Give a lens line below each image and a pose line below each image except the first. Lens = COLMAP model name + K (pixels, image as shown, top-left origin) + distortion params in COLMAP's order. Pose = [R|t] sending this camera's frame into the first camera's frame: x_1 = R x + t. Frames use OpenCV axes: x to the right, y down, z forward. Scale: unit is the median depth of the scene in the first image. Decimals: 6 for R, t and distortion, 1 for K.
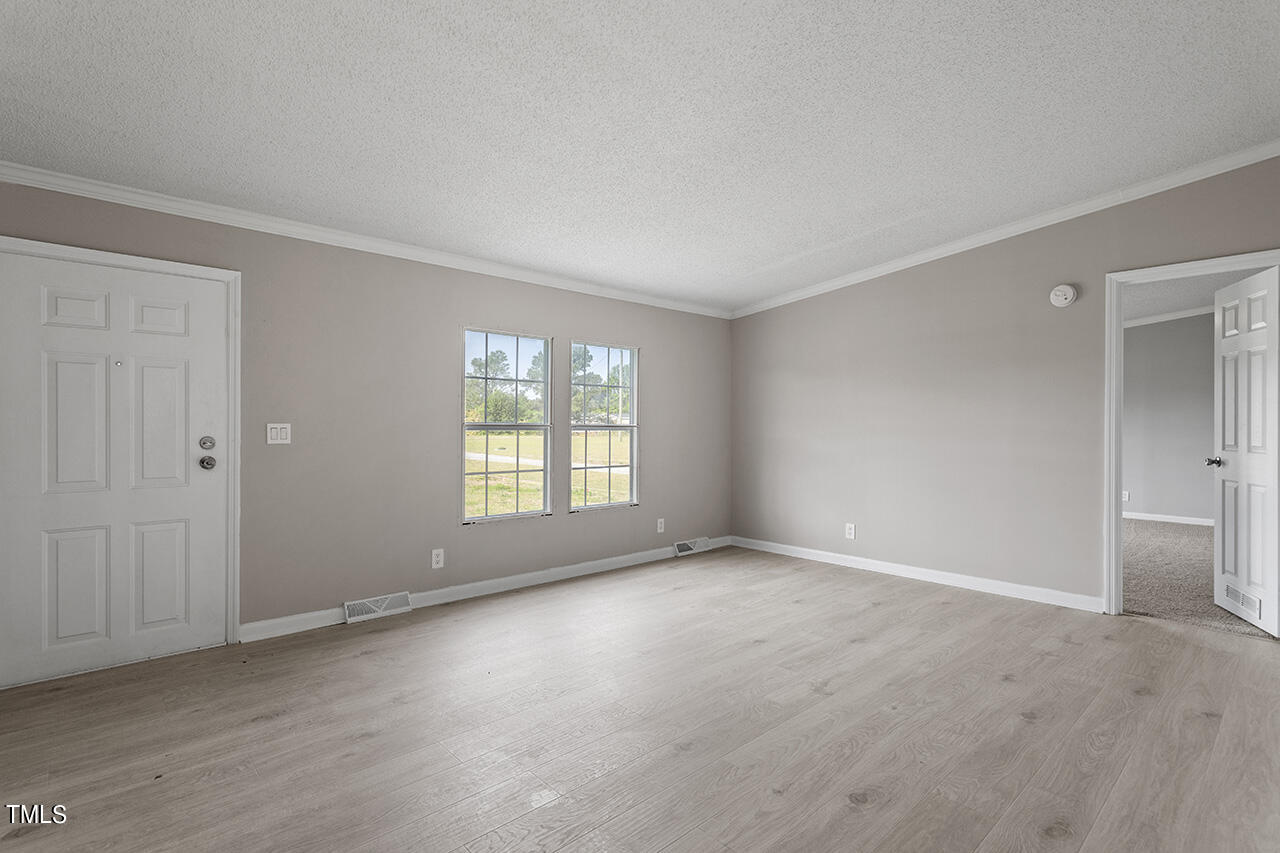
lens RADIAL K [[612.7, 0, 634.7], [0, 612.7, 420.0], [0, 0, 1]] dist [0.000461, 0.001075]
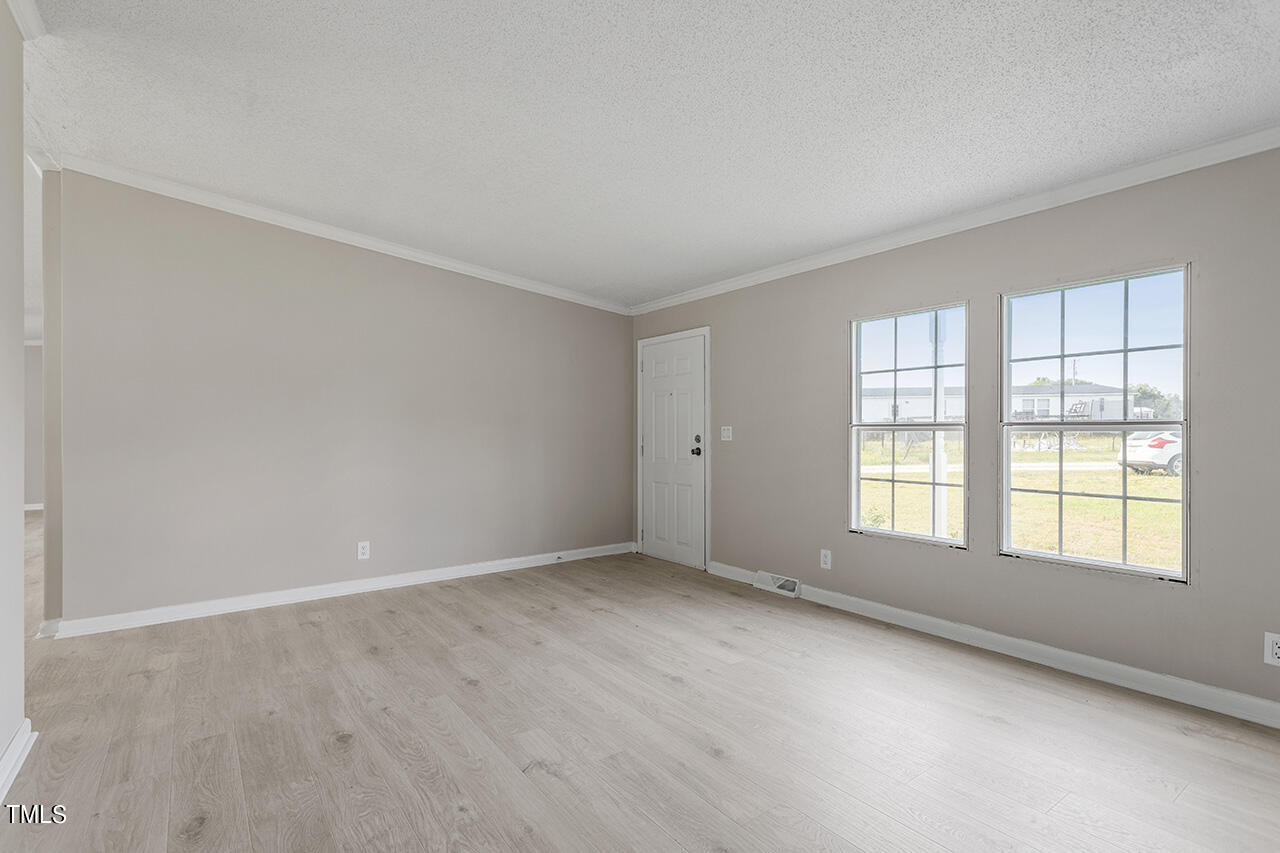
lens RADIAL K [[612.7, 0, 634.7], [0, 612.7, 420.0], [0, 0, 1]] dist [0.000461, 0.001075]
pose [[-0.114297, -0.016404, -0.993311, 0.895409], [0.018589, 0.999653, -0.018648, 0.014961], [0.993273, -0.020596, -0.113952, 1.020269]]
